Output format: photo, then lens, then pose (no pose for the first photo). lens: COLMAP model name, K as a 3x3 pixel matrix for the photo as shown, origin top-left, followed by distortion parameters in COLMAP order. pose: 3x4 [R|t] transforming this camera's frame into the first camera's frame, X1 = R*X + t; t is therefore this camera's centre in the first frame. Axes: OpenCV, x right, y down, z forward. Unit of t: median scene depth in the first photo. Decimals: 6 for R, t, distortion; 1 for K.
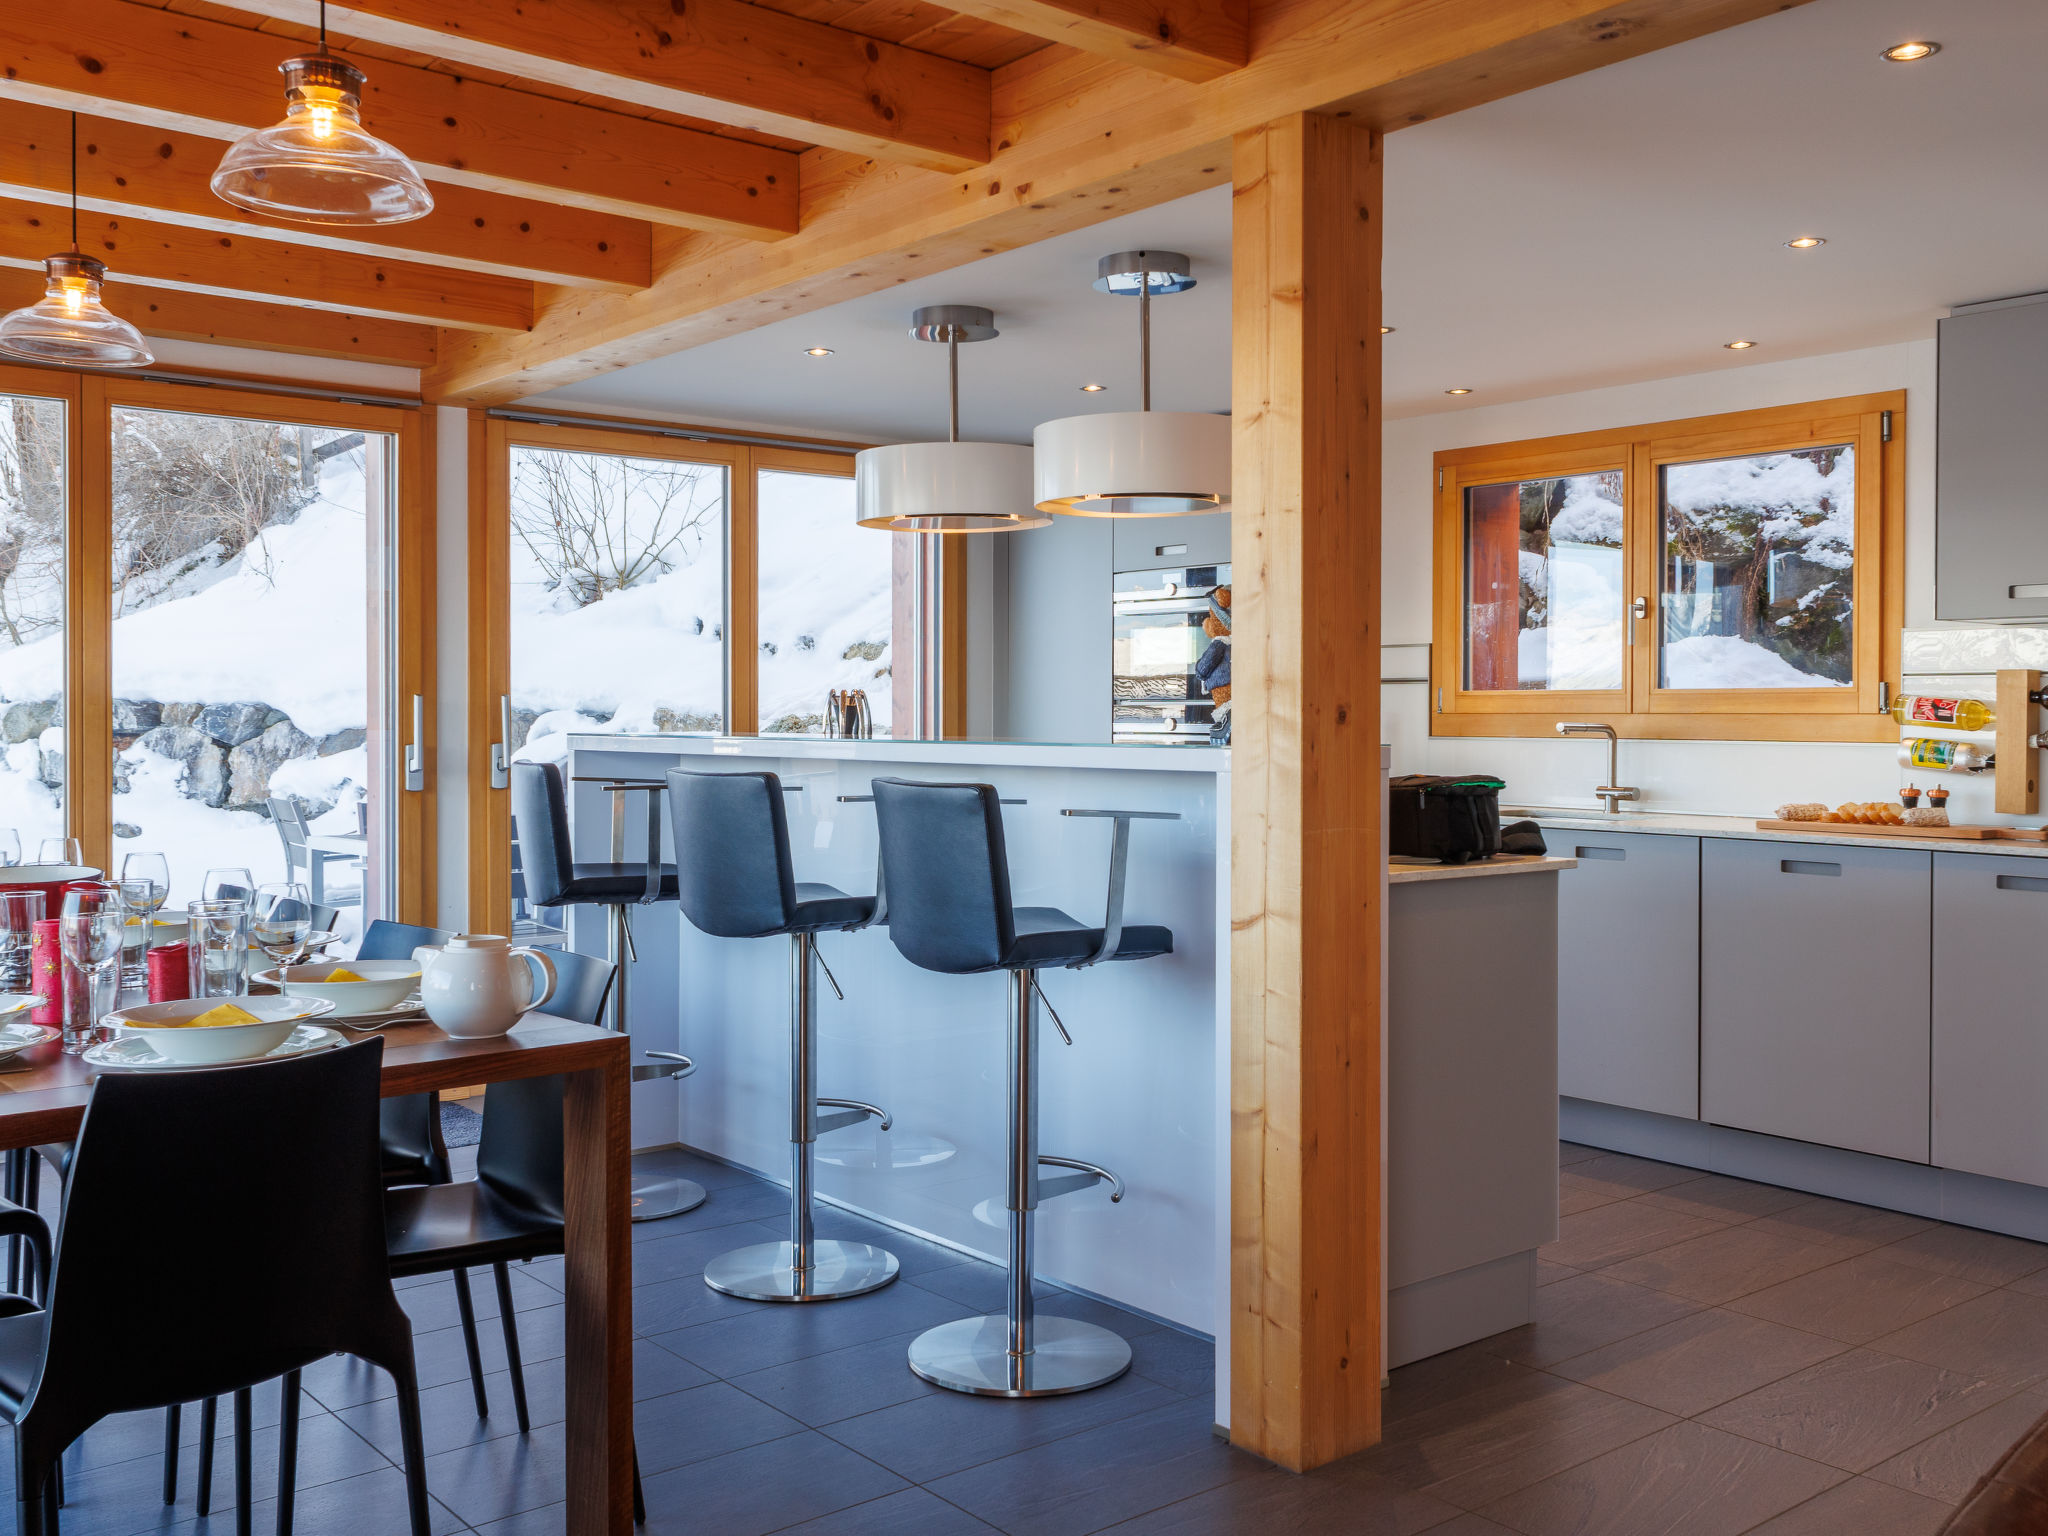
lens RADIAL K [[1872.9, 0, 1021.1], [0, 1872.9, 726.8], [0, 0, 1]] dist [0.011978, 0.007558]
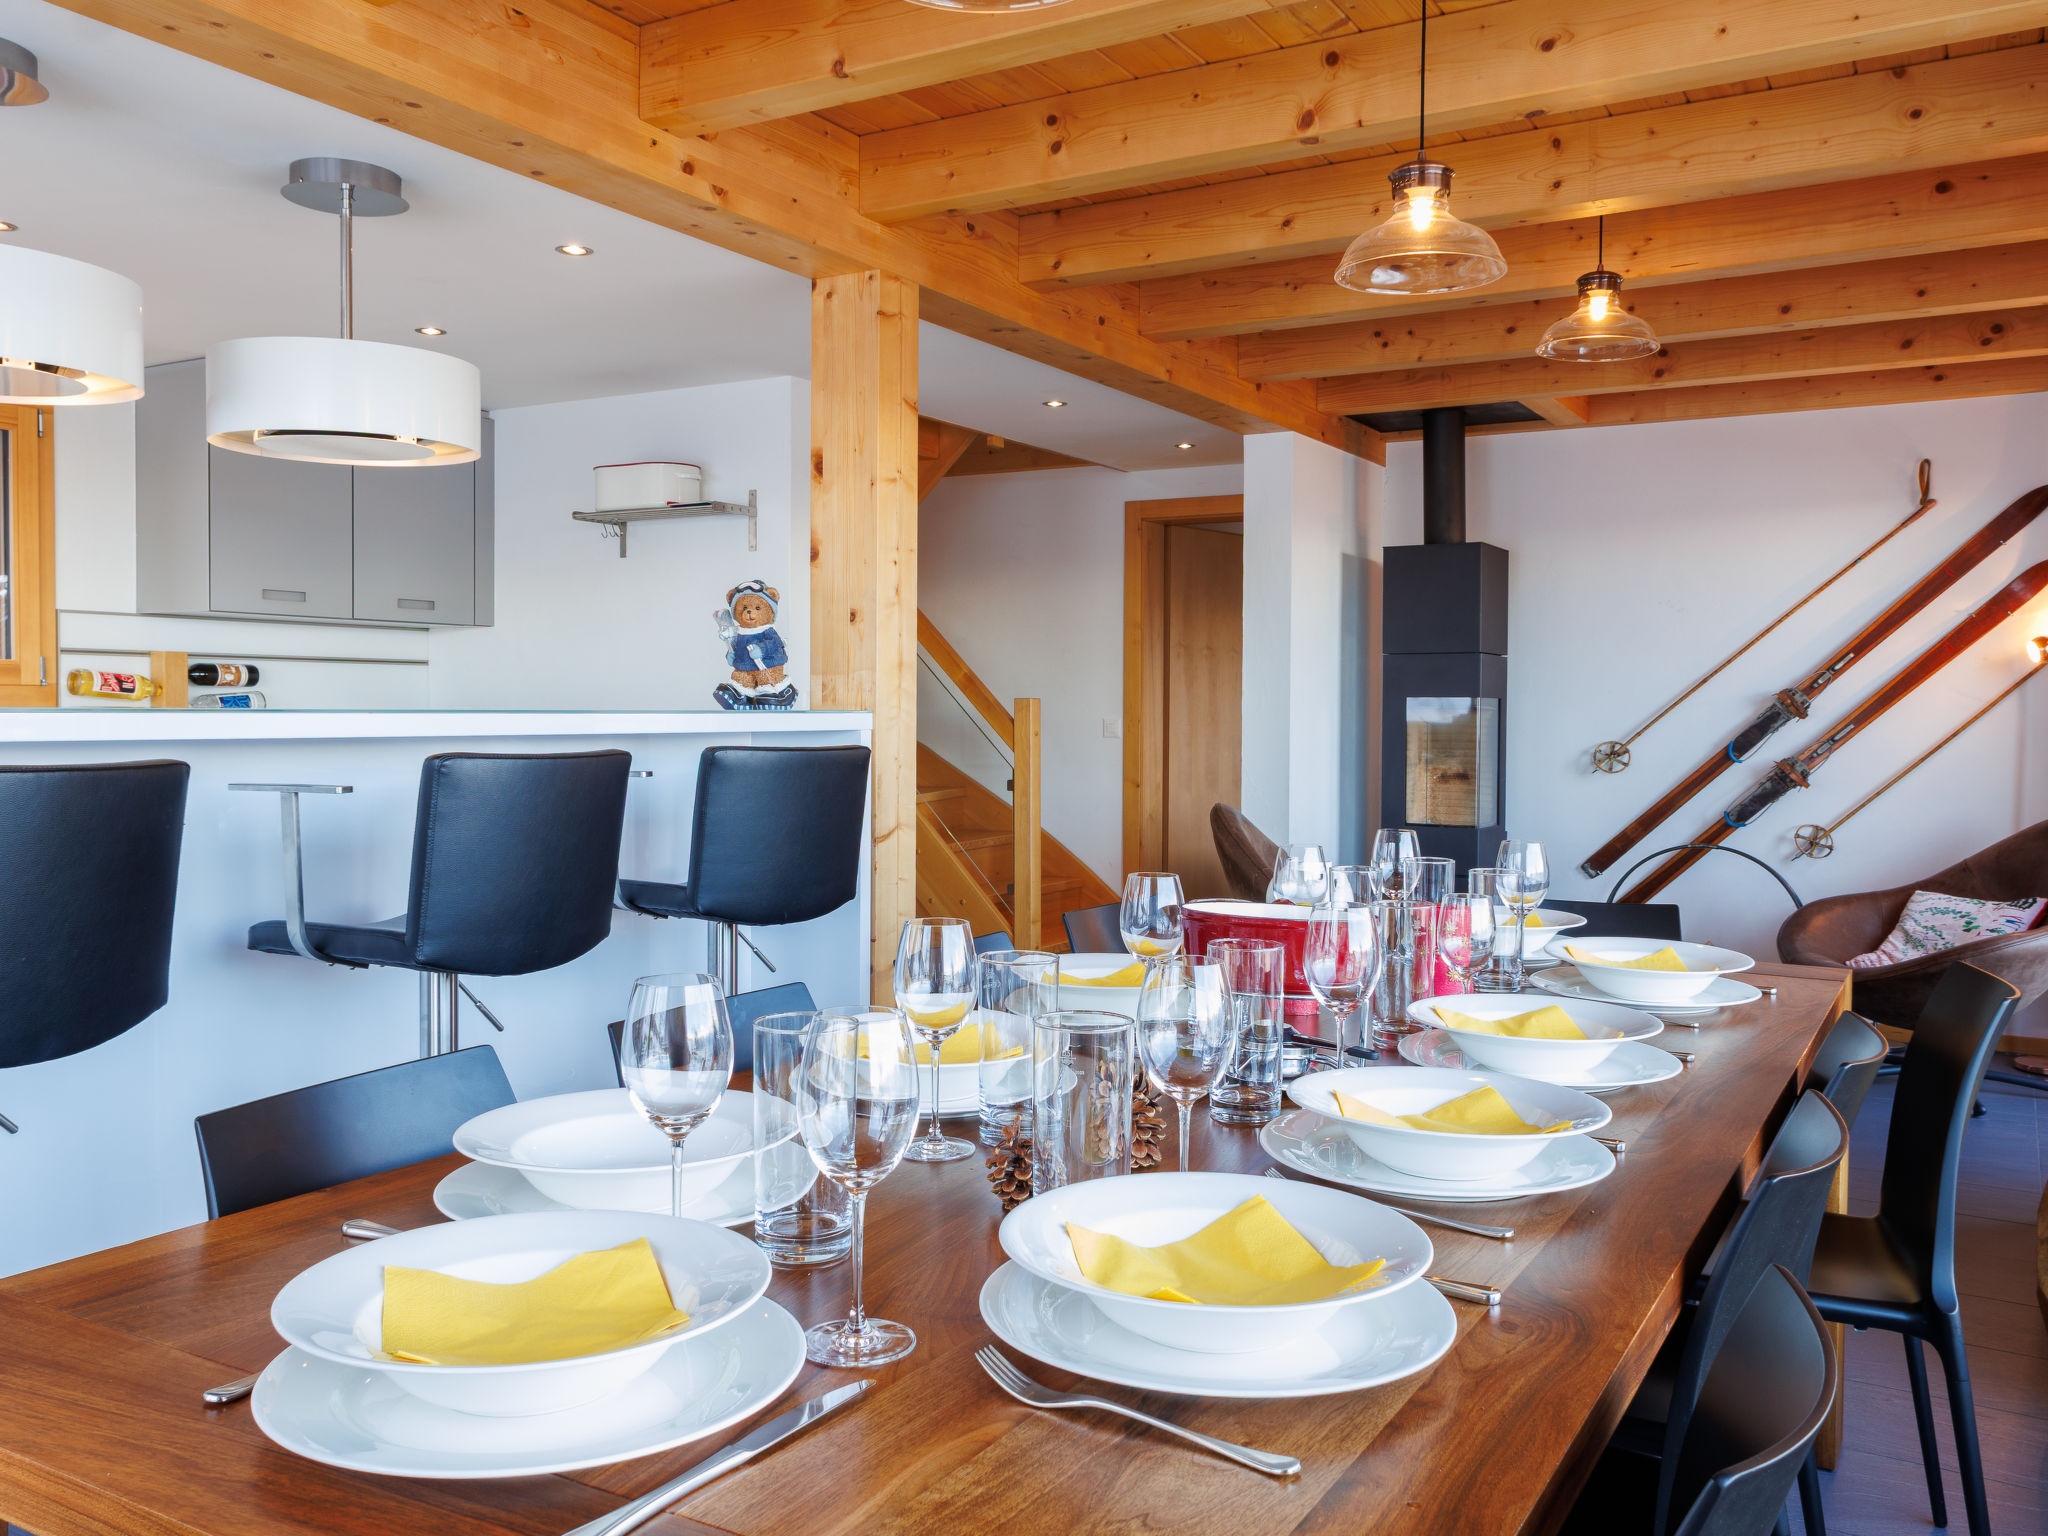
lens RADIAL K [[1642.1, 0, 1047.4], [0, 1642.1, 756.7], [0, 0, 1]] dist [0.004707, 0.008309]
pose [[-0.355025, -0.034080, 0.934235, -0.683881], [0.001048, 0.999320, 0.036852, -0.000391], [-0.934856, 0.014063, -0.354748, 0.839795]]
